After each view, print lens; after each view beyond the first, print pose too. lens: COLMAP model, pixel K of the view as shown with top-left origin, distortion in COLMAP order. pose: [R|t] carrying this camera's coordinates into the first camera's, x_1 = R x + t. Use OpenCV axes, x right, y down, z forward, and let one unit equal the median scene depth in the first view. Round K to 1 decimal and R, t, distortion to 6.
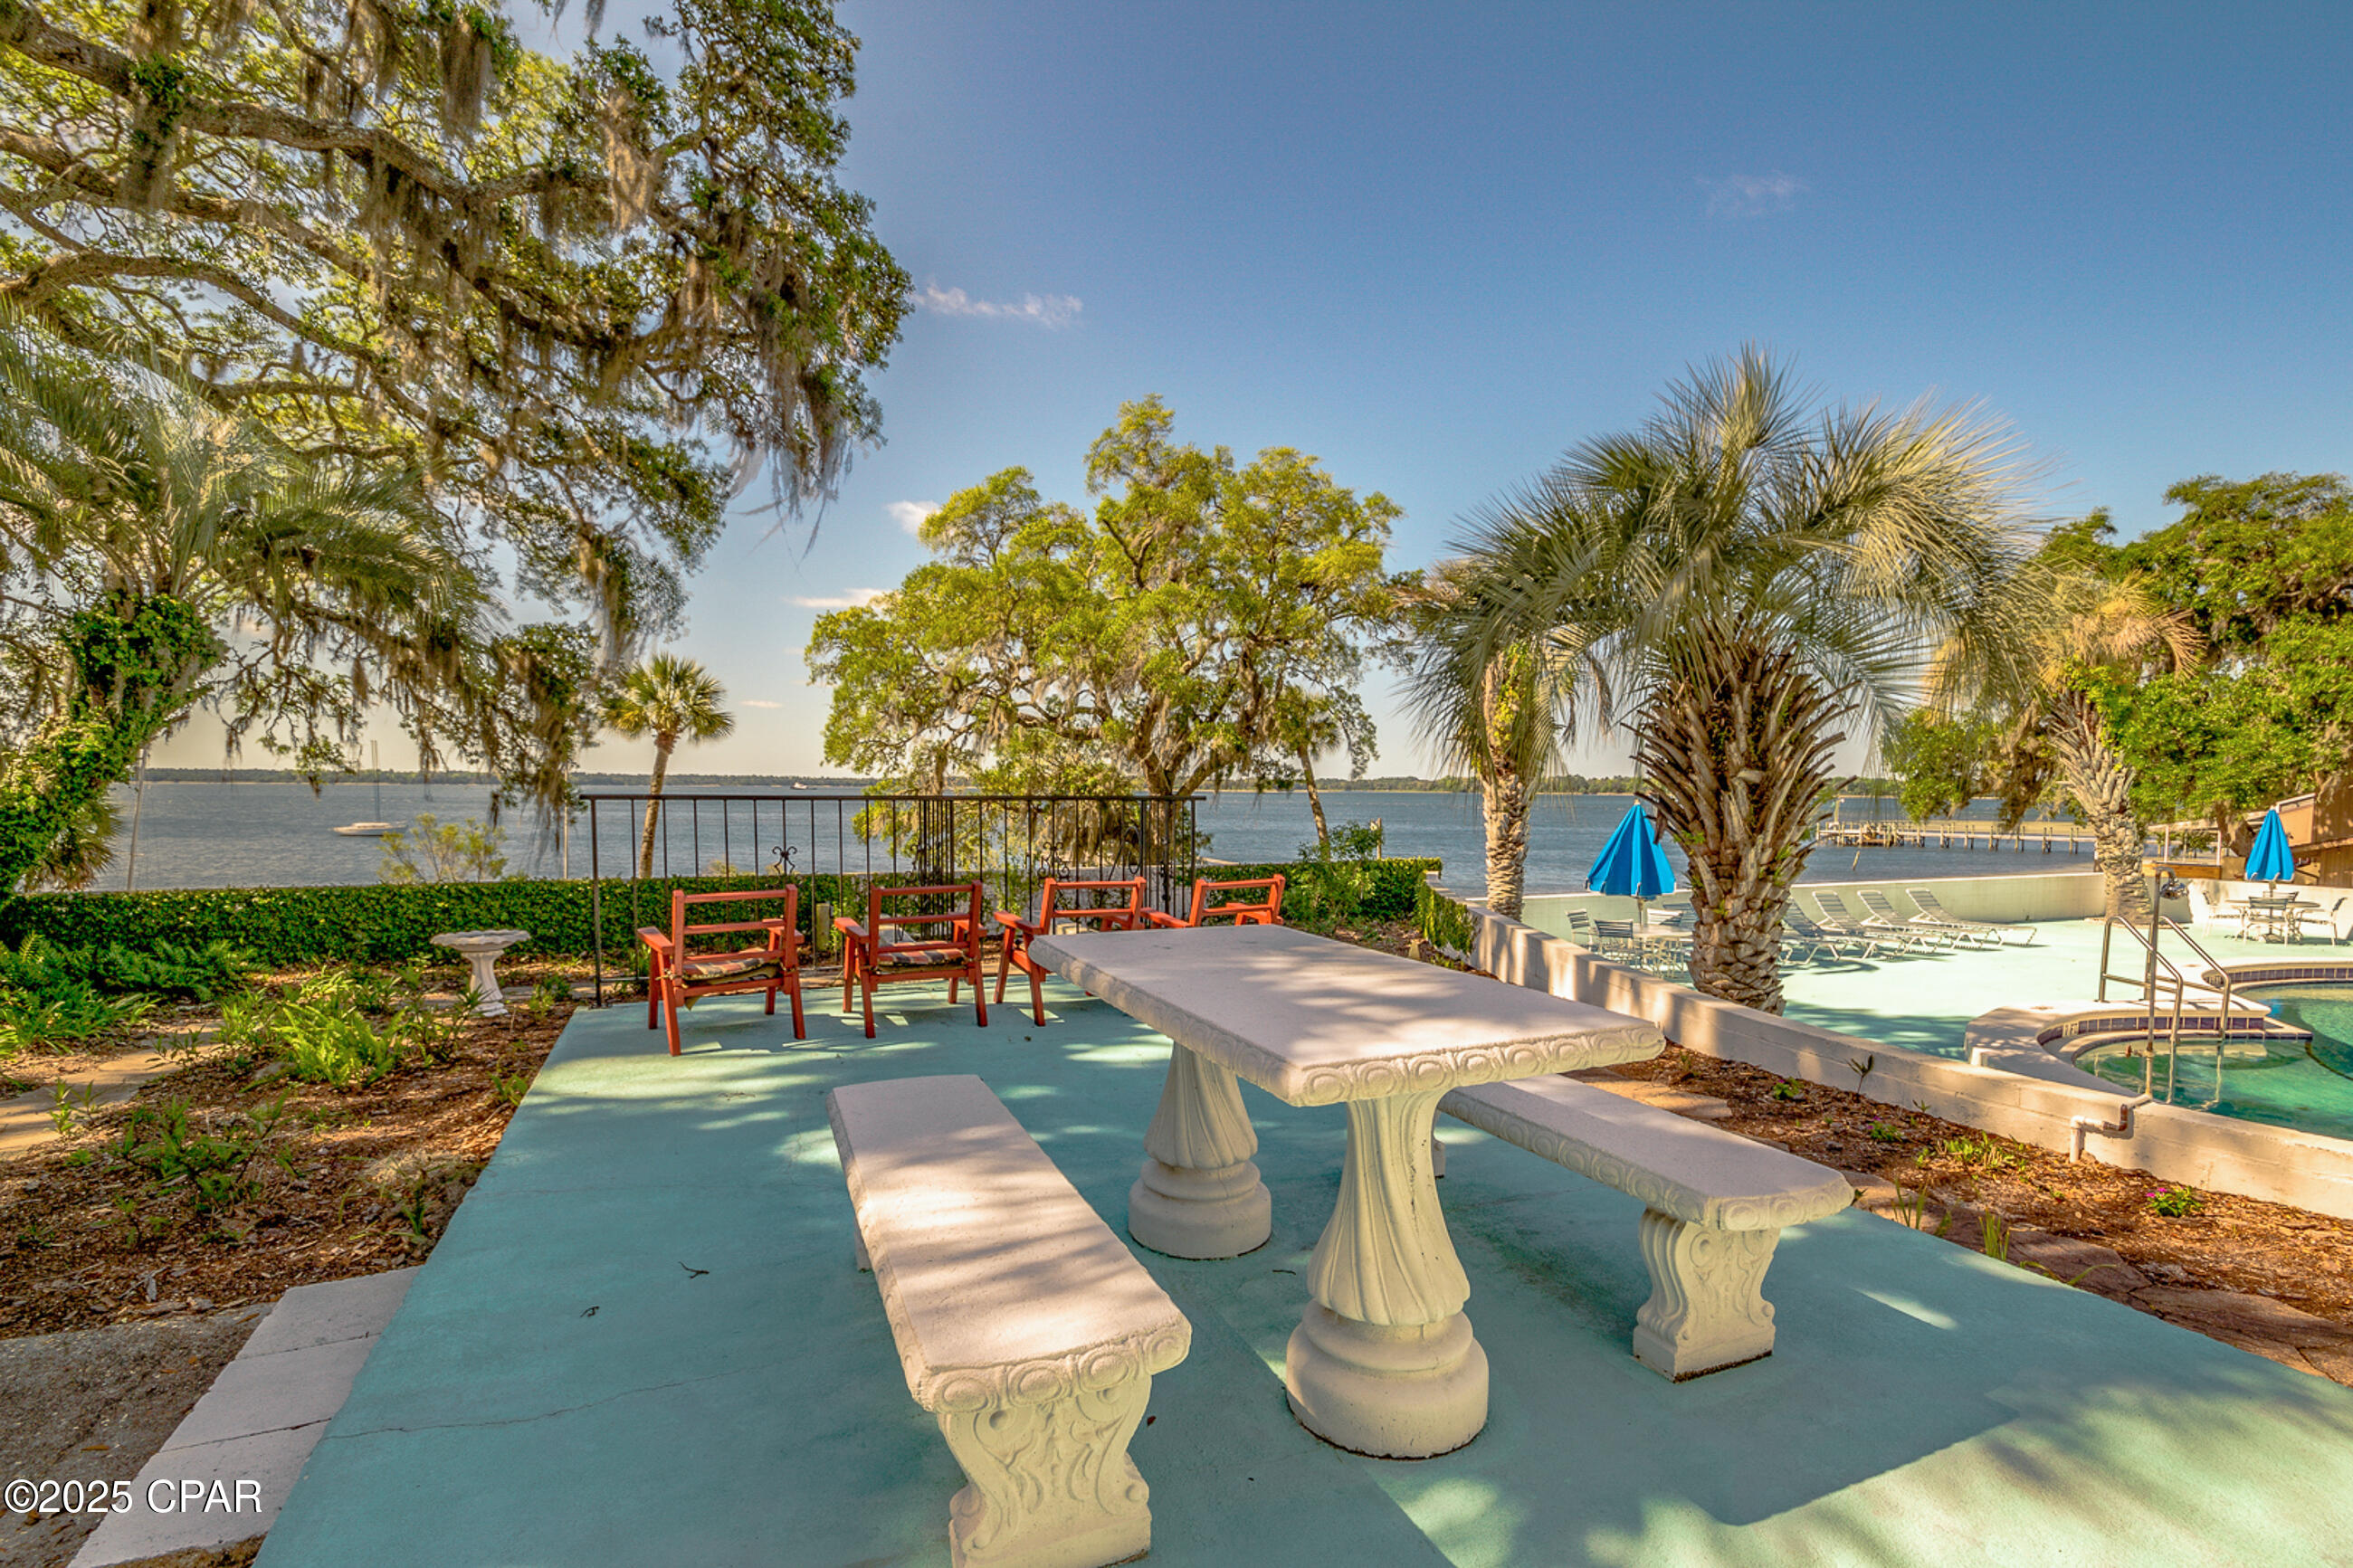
lens RADIAL K [[1082.7, 0, 1186.2], [0, 1082.7, 843.7], [0, 0, 1]] dist [-0.001205, -0.000316]
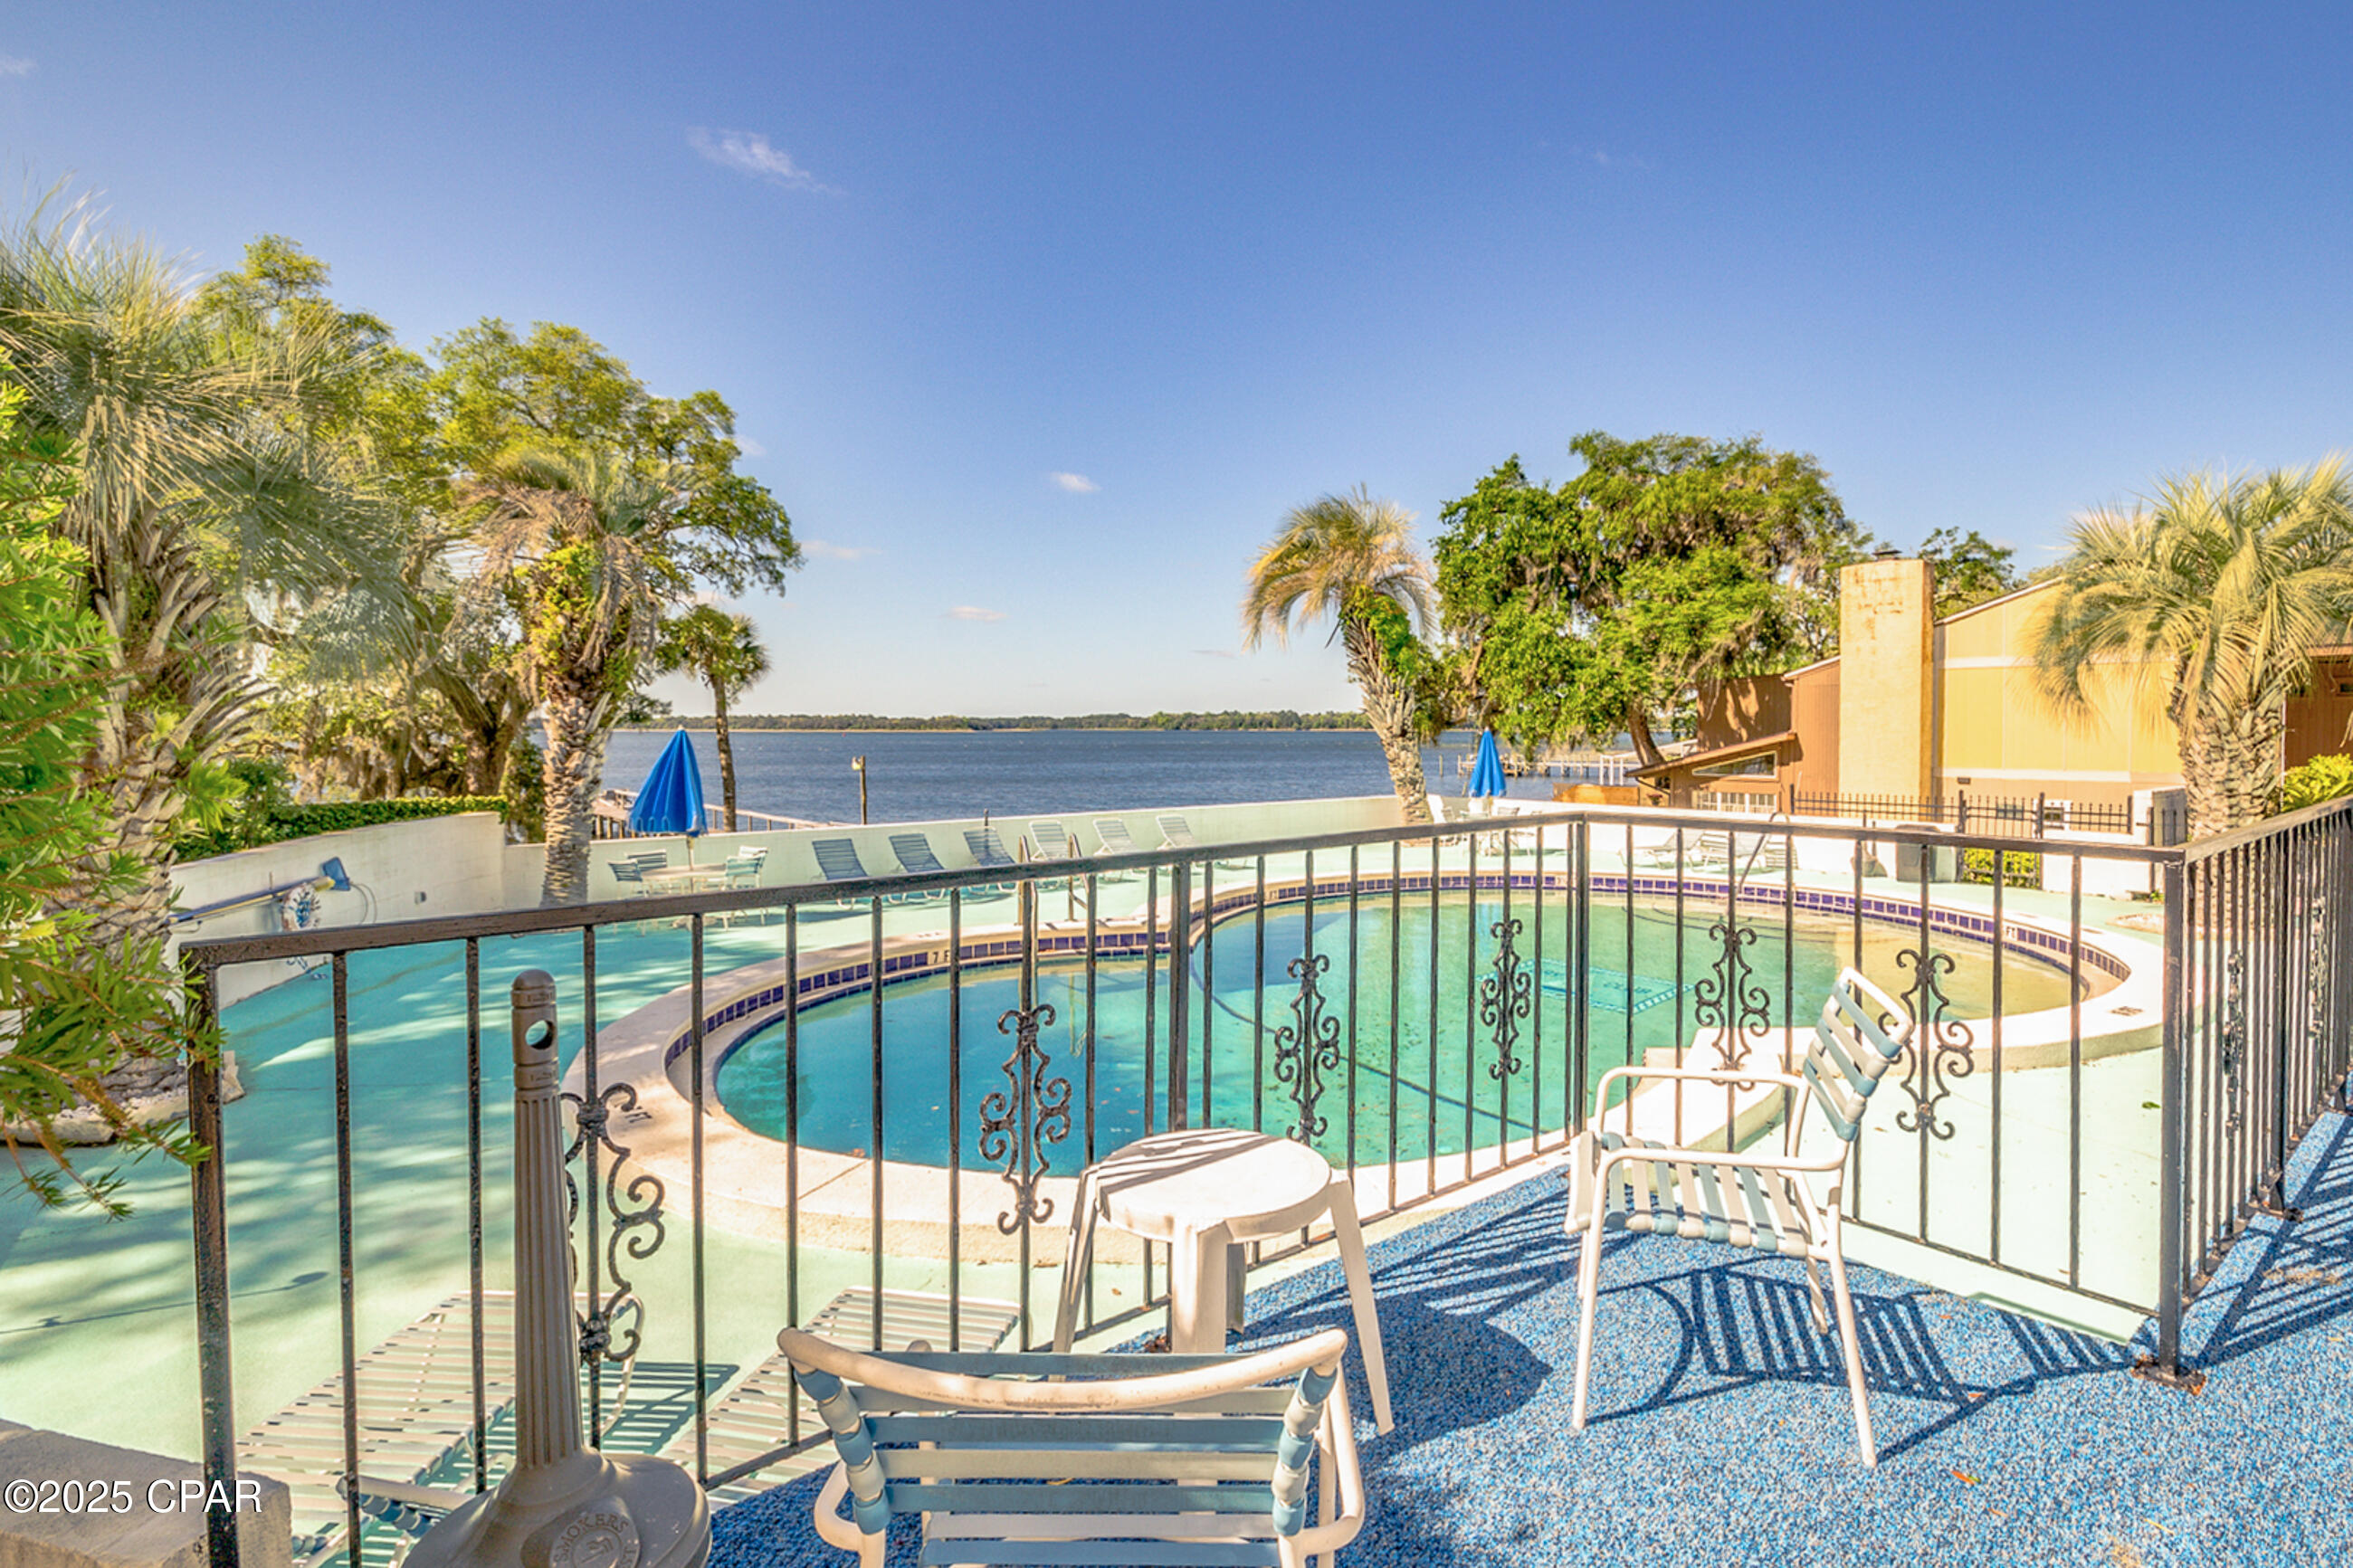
lens RADIAL K [[1109.3, 0, 1175.6], [0, 1109.3, 755.1], [0, 0, 1]] dist [0.014054, 0.000046]
pose [[0.971365, -0.015767, 0.237067, 0.429837], [0.021829, 0.999498, -0.022966, 0.010171], [-0.236586, 0.027484, 0.971222, 0.015844]]
